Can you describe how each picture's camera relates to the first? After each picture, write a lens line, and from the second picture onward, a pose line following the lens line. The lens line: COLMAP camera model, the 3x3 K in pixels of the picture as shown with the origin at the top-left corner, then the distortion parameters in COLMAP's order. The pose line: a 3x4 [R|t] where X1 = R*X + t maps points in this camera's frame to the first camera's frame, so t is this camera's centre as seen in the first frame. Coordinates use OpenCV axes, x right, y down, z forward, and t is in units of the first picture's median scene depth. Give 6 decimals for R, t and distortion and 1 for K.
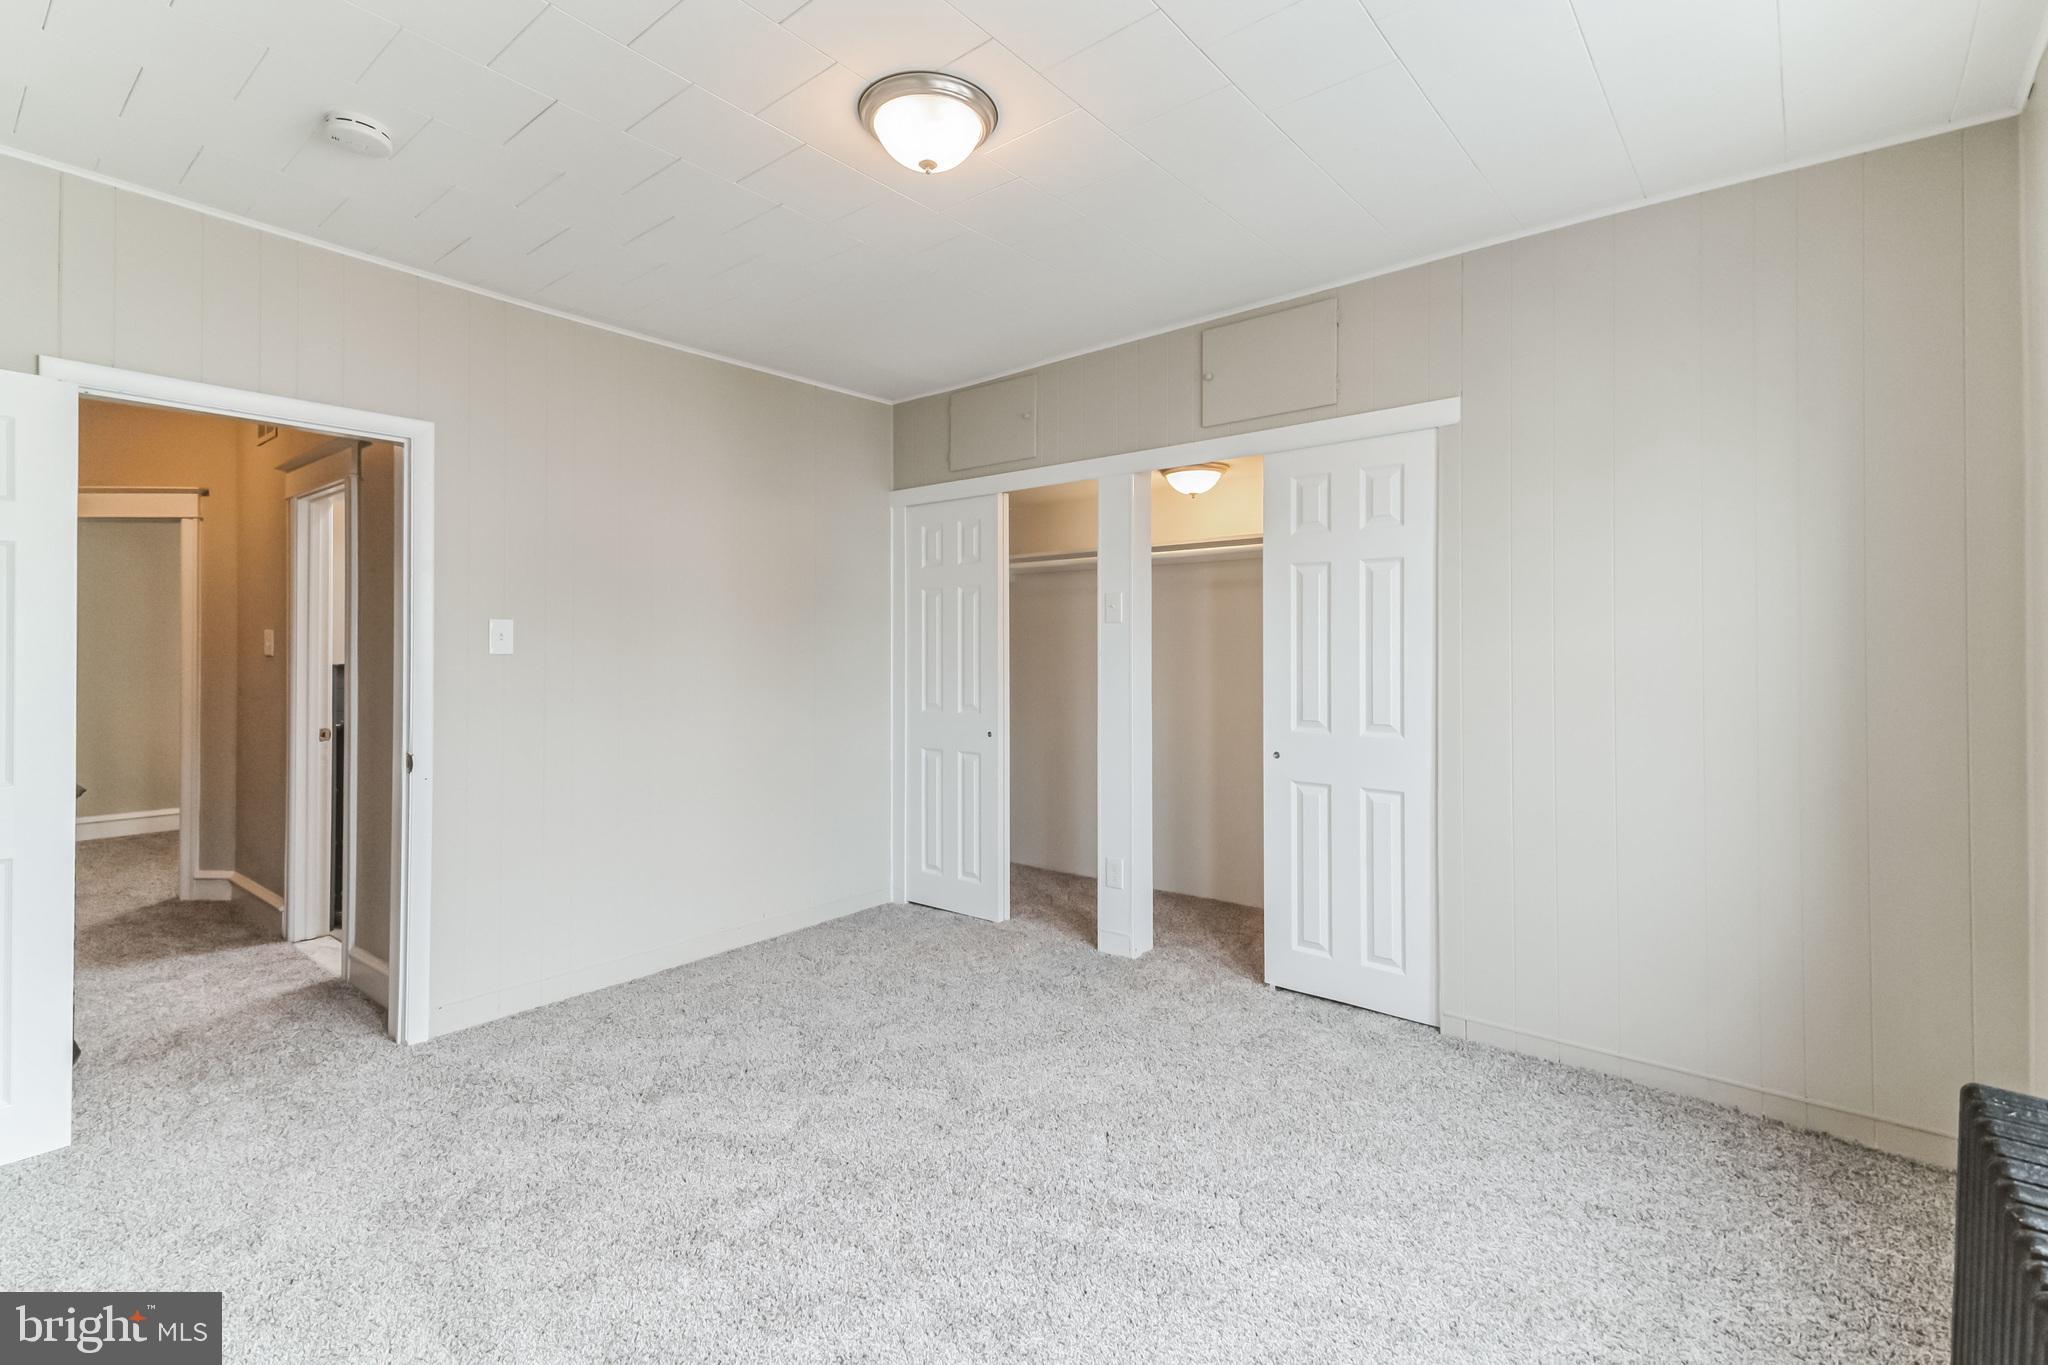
lens RADIAL K [[921.8, 0, 1028.6], [0, 921.8, 647.6], [0, 0, 1]] dist [0.096797, -0.017214]
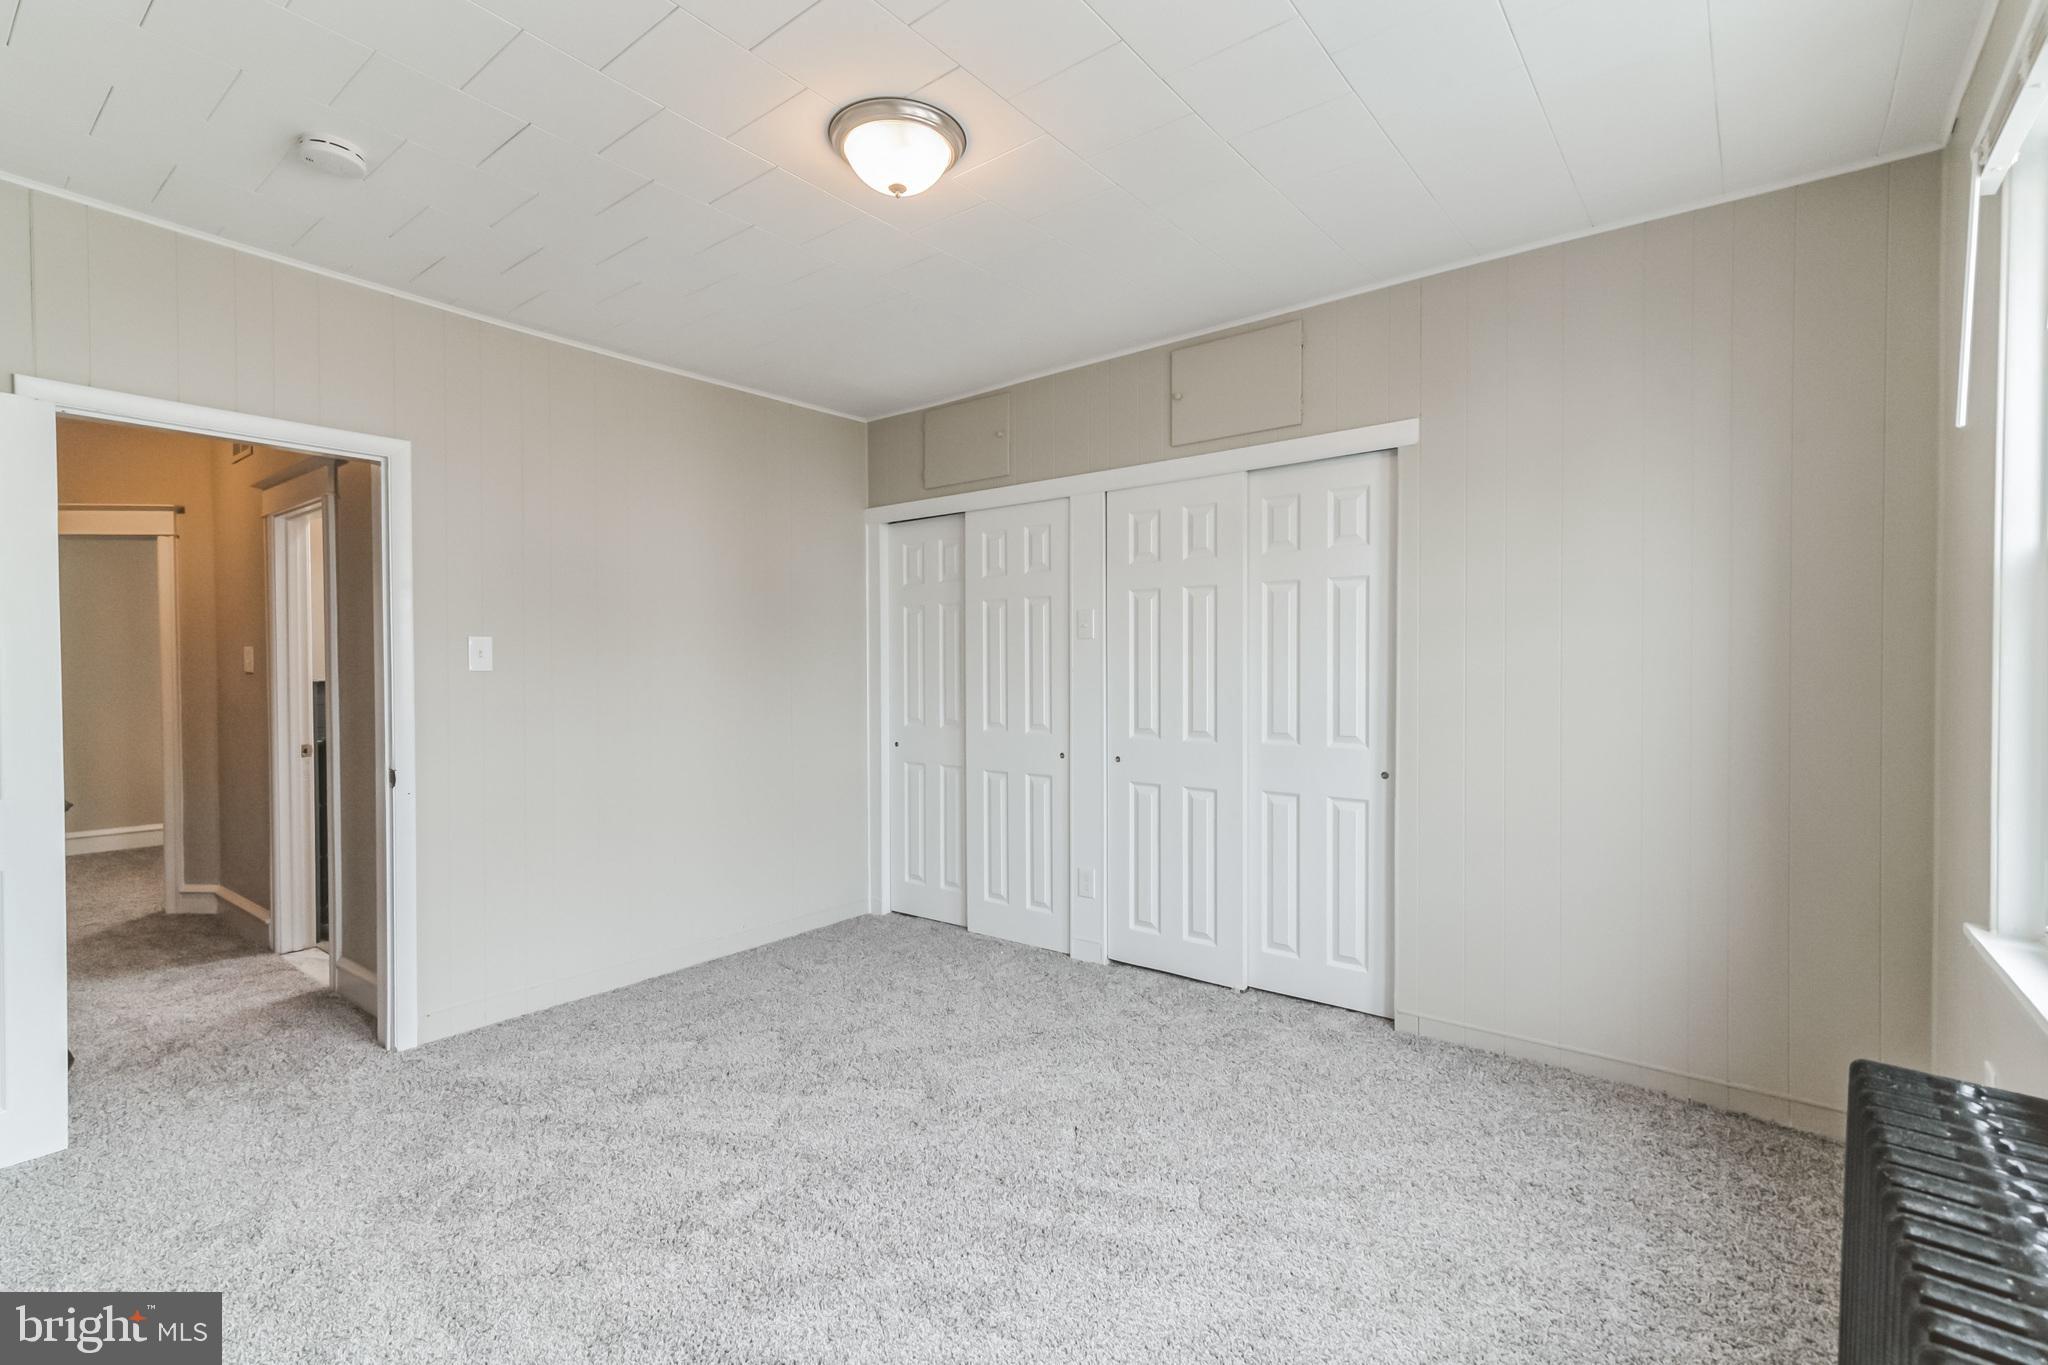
lens RADIAL K [[923.8, 0, 1024.0], [0, 923.8, 682.5], [0, 0, 1]] dist [0.066115, 0.000202]
pose [[0.999853, -0.003342, 0.016789, 0.010471], [0.002991, 0.999777, 0.020915, 0.000048], [-0.016856, -0.020862, 0.999640, -0.026912]]
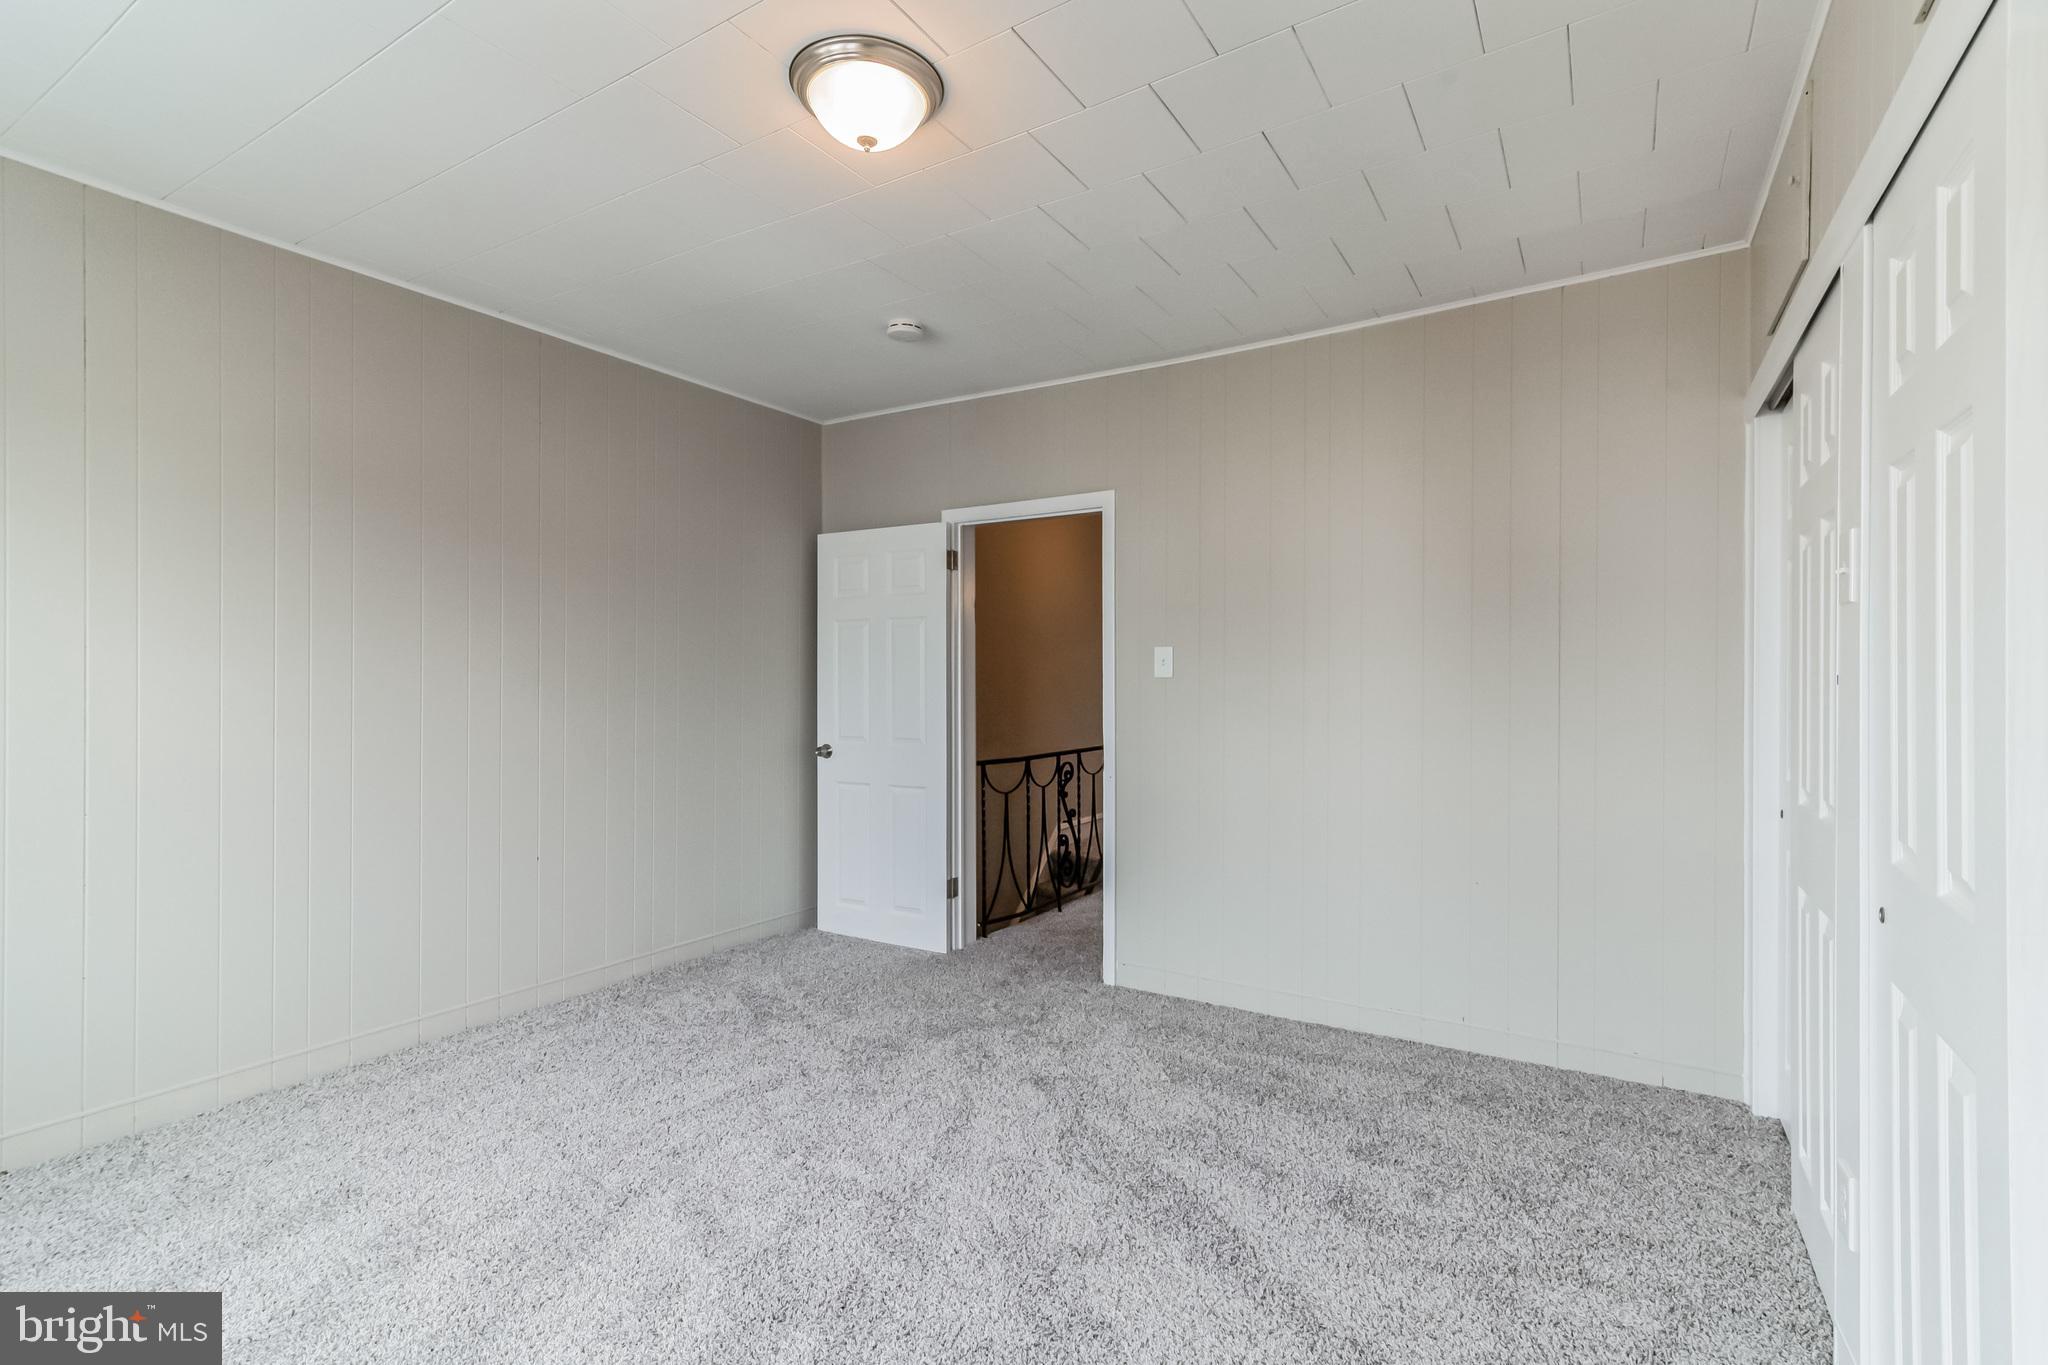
lens RADIAL K [[961.7, 0, 1024.0], [0, 961.7, 682.5], [0, 0, 1]] dist [0.001078, 0.000115]
pose [[0.137396, 0.004012, -0.990508, 0.794106], [0.007856, 0.999956, 0.005140, 0.007699], [0.990485, -0.008488, 0.137358, 0.958644]]
